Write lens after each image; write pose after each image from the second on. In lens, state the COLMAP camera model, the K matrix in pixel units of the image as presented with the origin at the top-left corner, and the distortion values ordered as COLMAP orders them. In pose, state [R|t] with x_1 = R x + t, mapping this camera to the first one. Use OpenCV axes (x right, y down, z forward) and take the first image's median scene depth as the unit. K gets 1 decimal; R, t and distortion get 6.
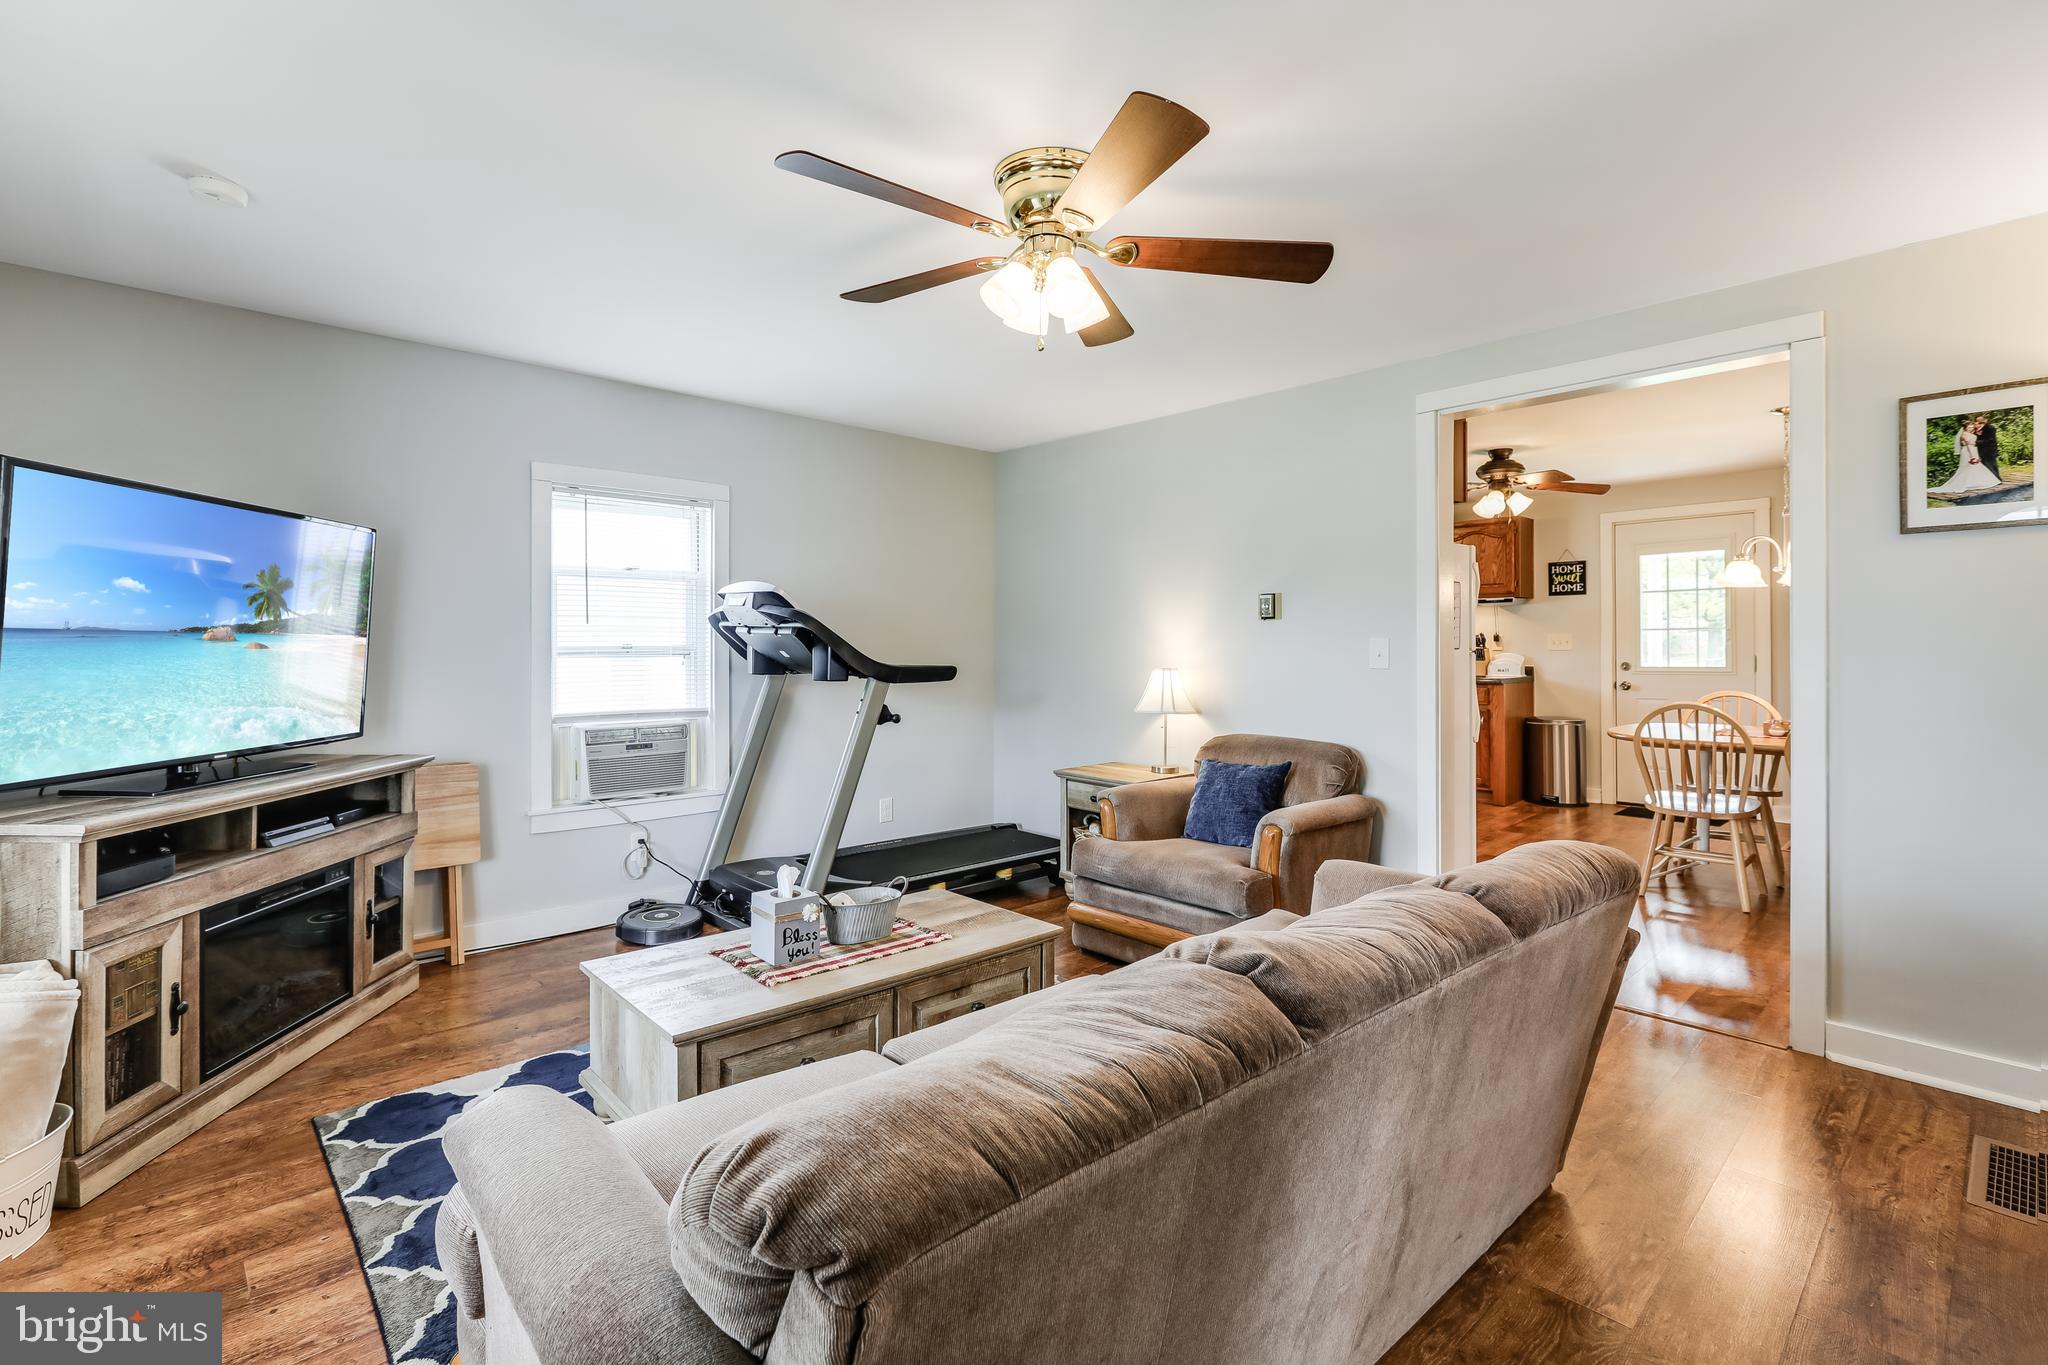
lens RADIAL K [[925.5, 0, 1022.8], [0, 925.5, 665.4], [0, 0, 1]] dist [-0.008560, -0.000410]
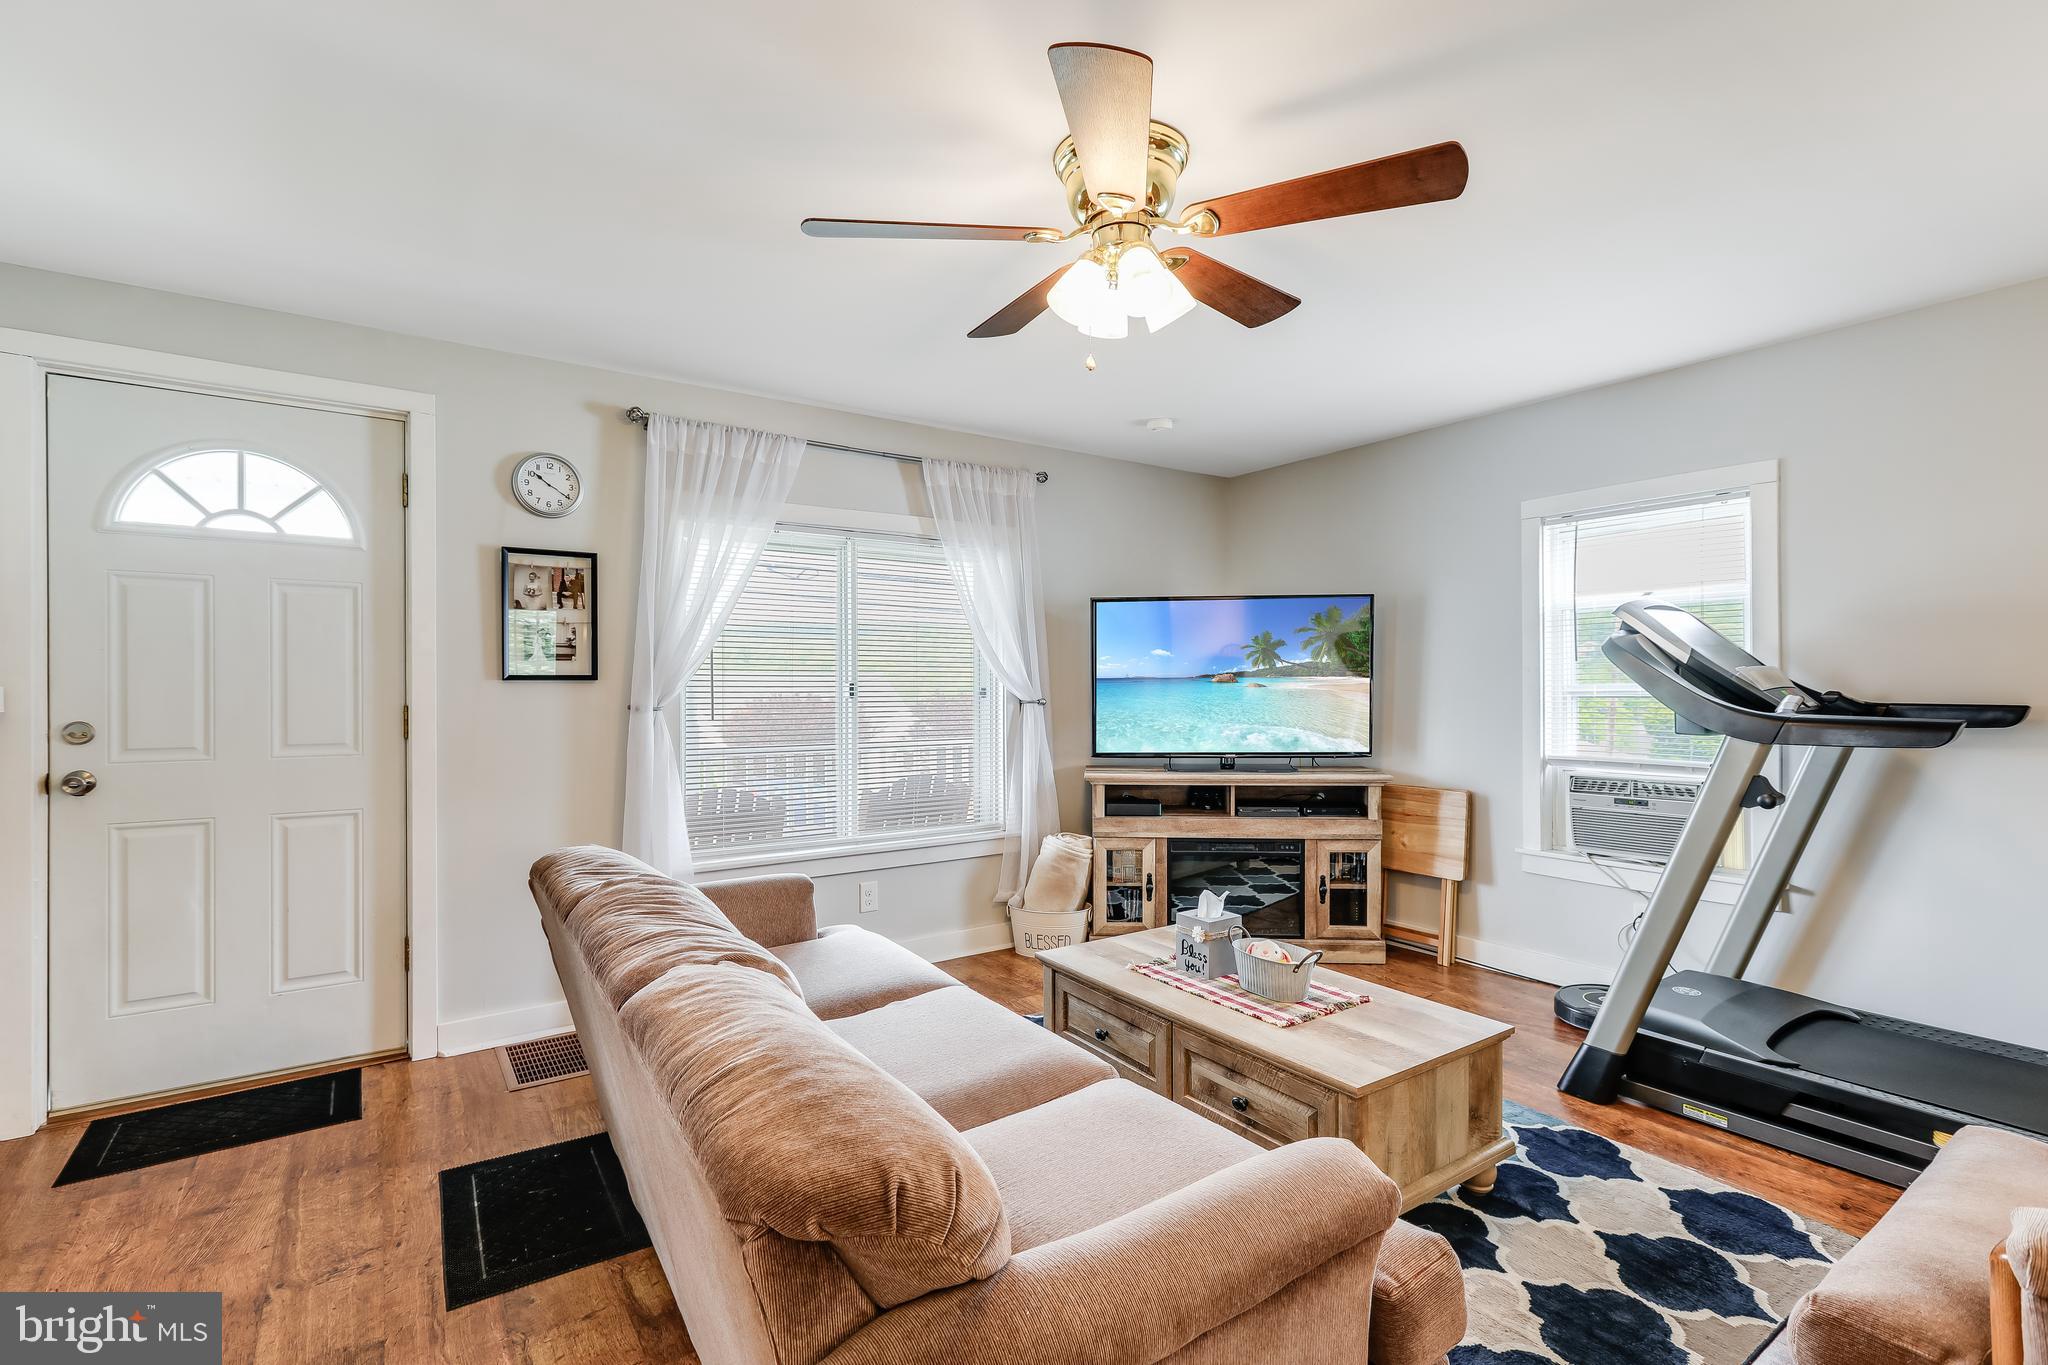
lens RADIAL K [[944.8, 0, 1023.6], [0, 944.8, 698.4], [0, 0, 1]] dist [-0.000071, 0.000047]
pose [[-0.145905, 0.012997, -0.989213, 0.831470], [-0.015419, 0.999762, 0.015410, -0.019458], [0.989179, 0.017501, -0.145670, 0.898649]]
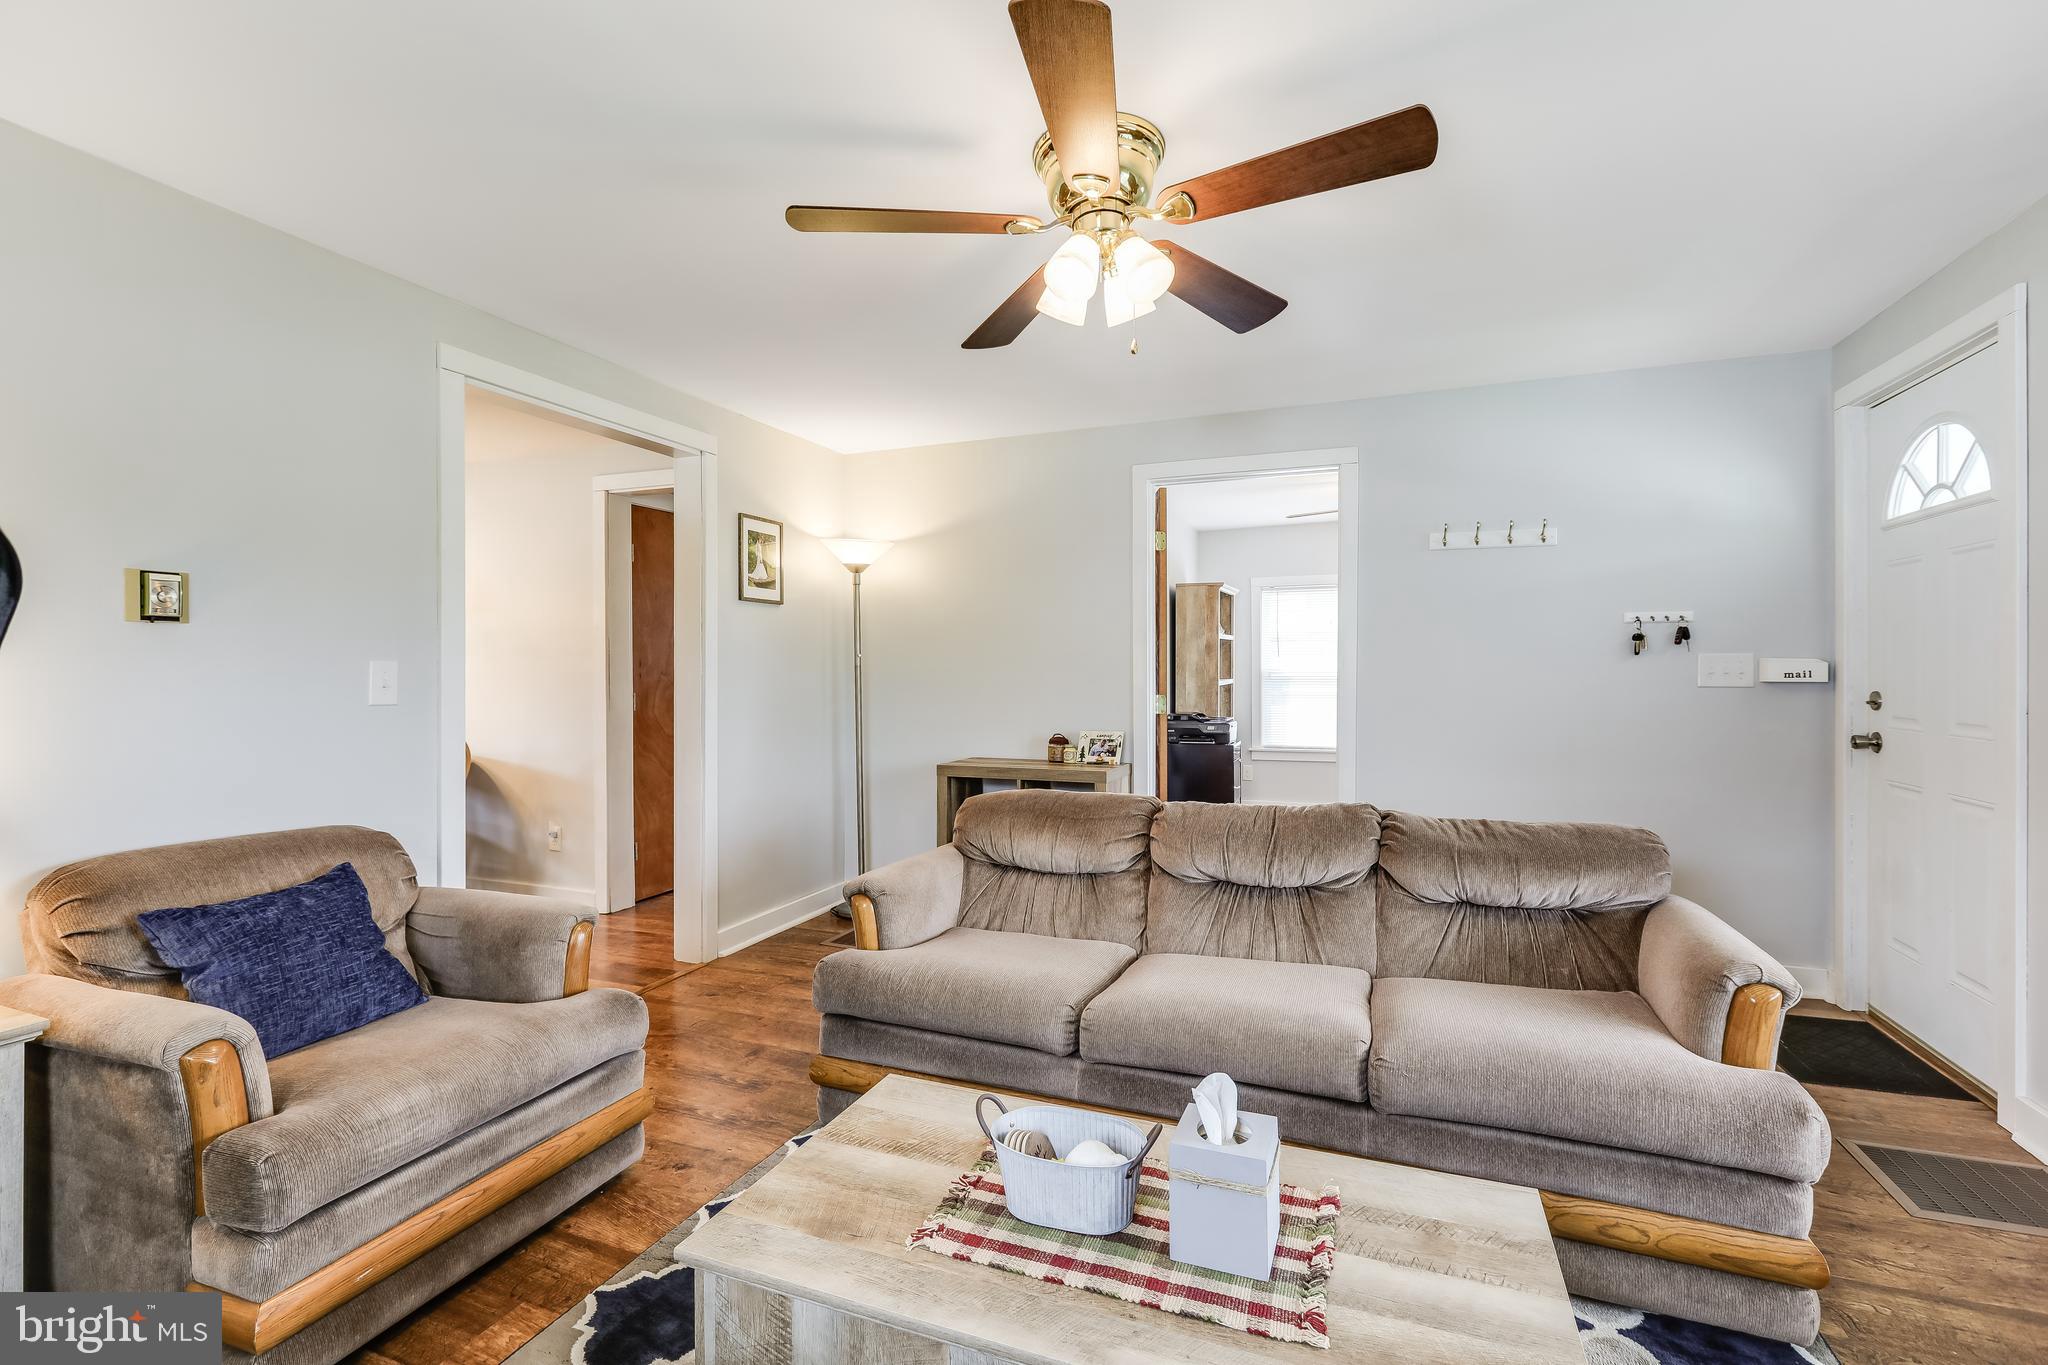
lens RADIAL K [[925.5, 0, 1022.8], [0, 925.5, 665.4], [0, 0, 1]] dist [-0.008560, -0.000410]
pose [[-0.436343, 0.008892, 0.899737, -0.664232], [0.024002, 0.999710, 0.001760, -0.025172], [-0.899460, 0.022364, -0.436430, 1.271135]]
